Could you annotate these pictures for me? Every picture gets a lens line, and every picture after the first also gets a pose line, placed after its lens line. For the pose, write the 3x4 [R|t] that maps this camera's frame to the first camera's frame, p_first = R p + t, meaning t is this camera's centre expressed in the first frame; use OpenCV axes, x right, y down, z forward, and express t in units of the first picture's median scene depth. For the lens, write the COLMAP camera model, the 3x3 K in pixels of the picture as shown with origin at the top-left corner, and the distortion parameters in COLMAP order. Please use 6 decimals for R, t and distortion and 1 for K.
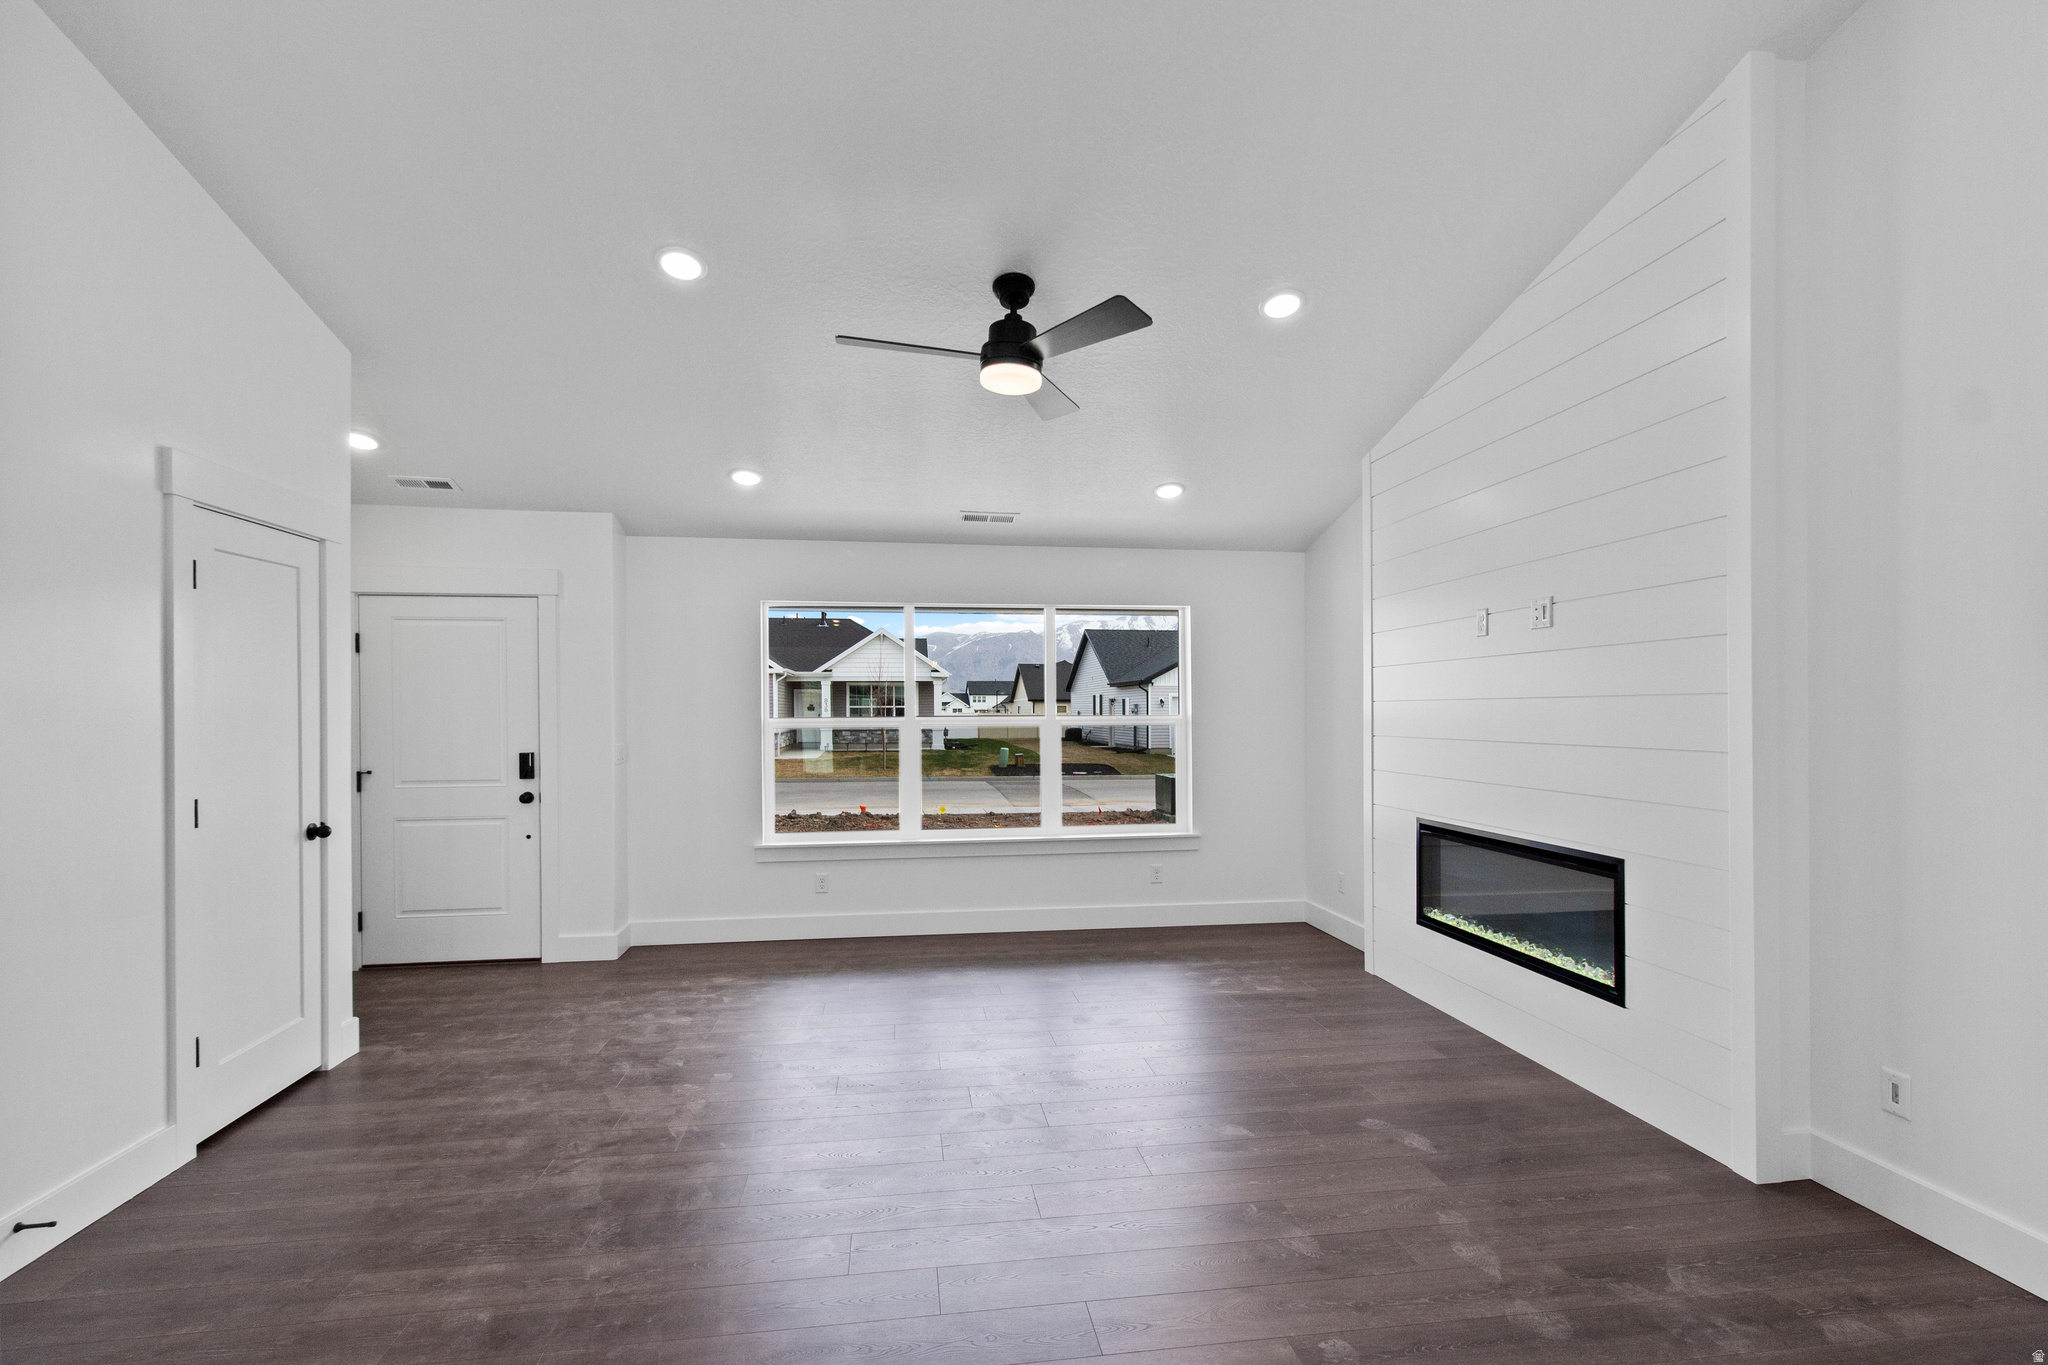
lens RADIAL K [[974.0, 0, 1026.4], [0, 974.0, 706.6], [0, 0, 1]] dist [0.015166, -0.003470]
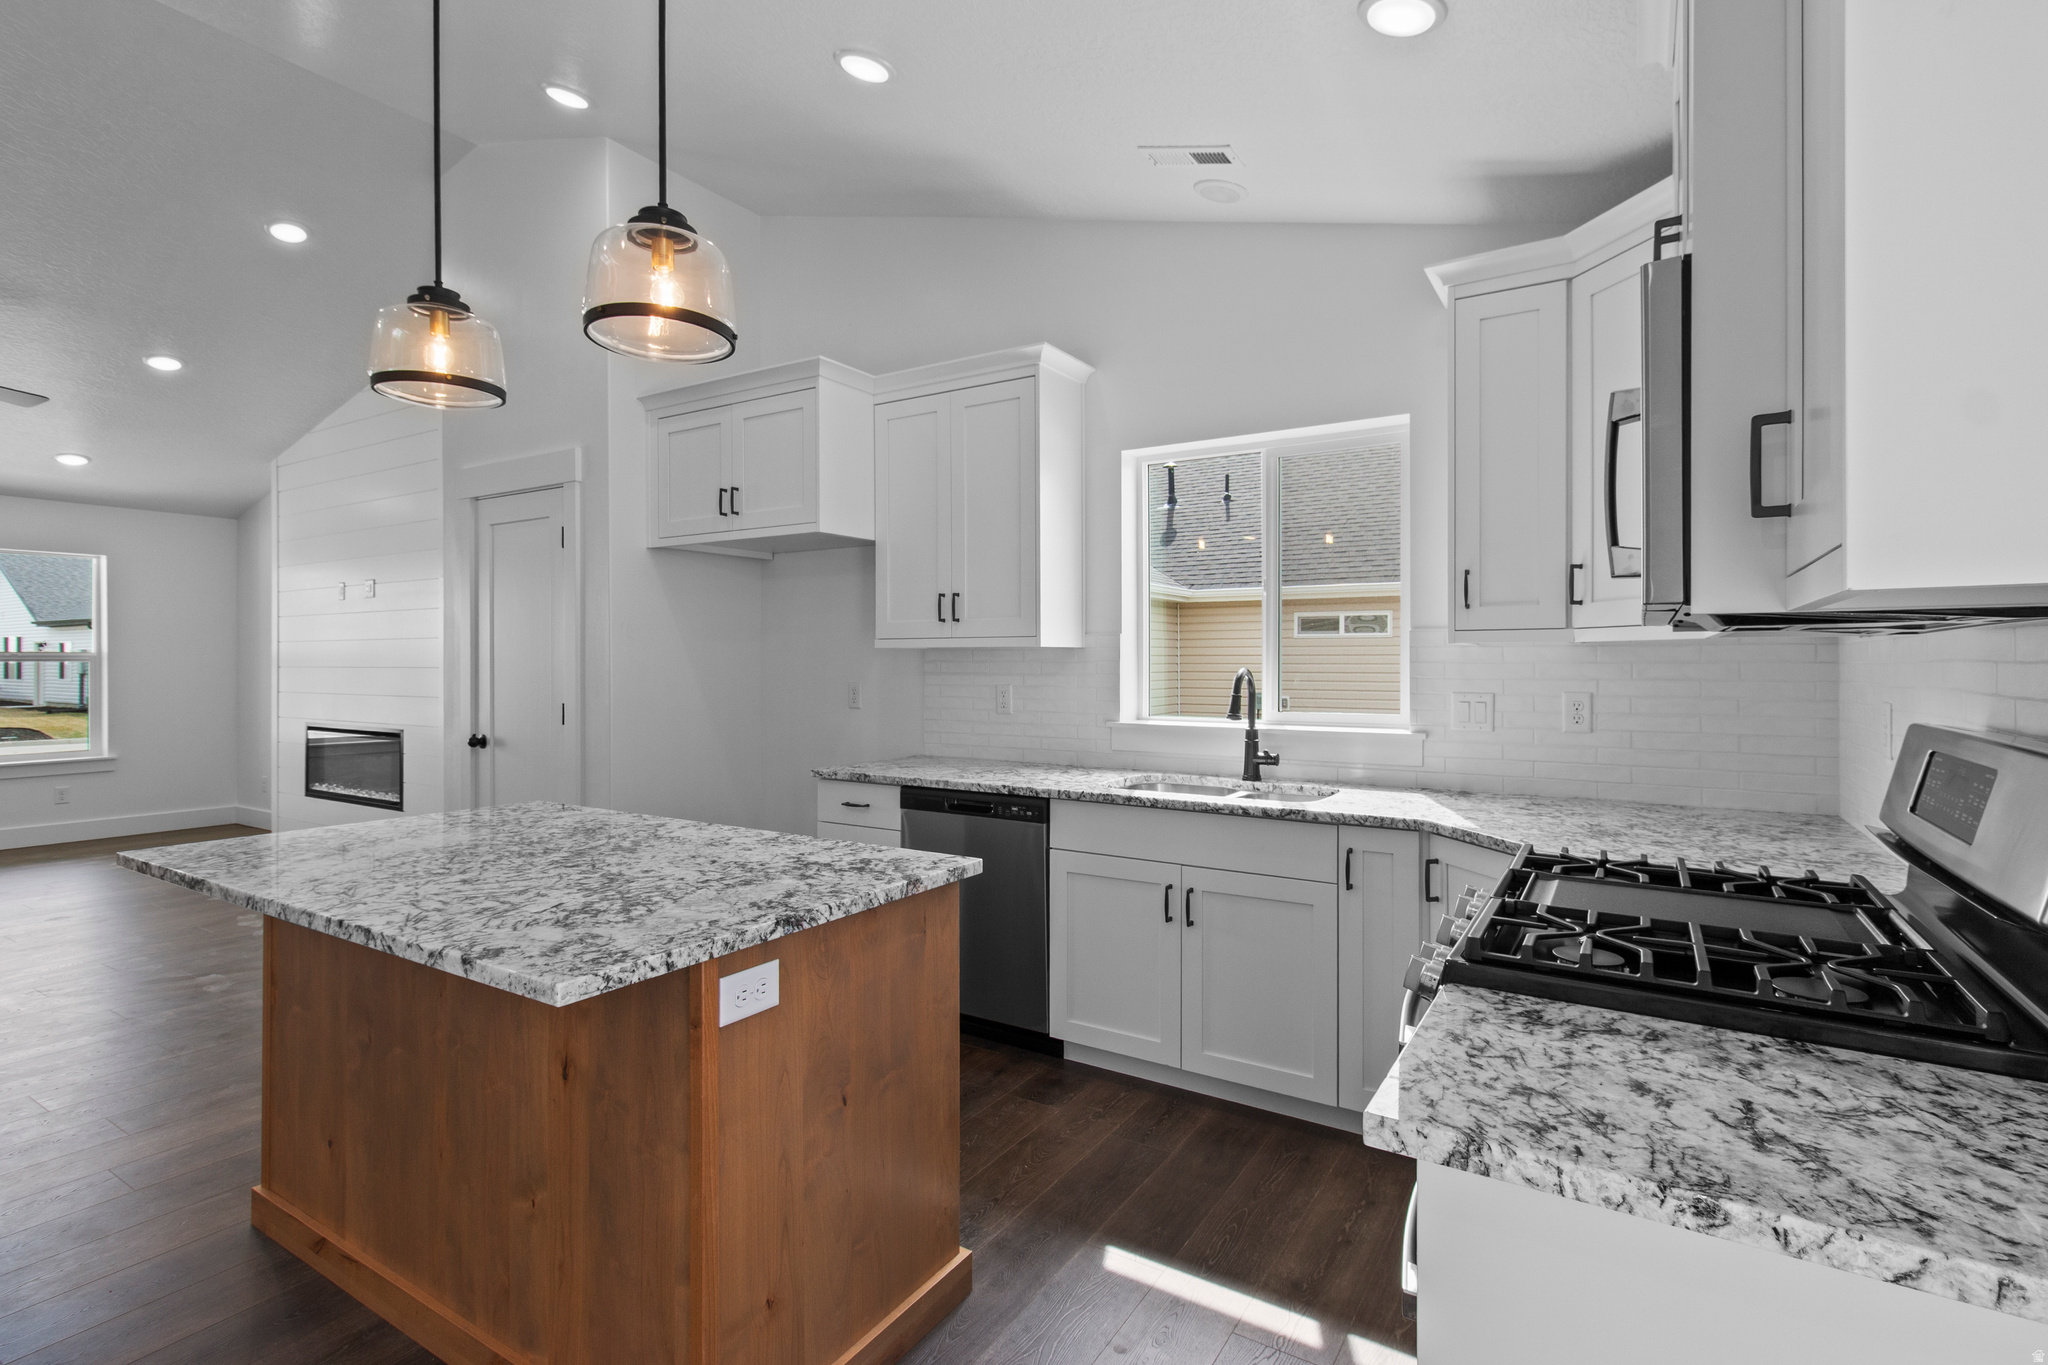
lens RADIAL K [[974.0, 0, 1028.8], [0, 974.0, 665.3], [0, 0, 1]] dist [0.015166, -0.003470]
pose [[0.642960, 0.002357, 0.765896, -0.024607], [-0.007454, 0.999967, 0.003180, 0.016322], [-0.765863, -0.007753, 0.642957, -0.766273]]
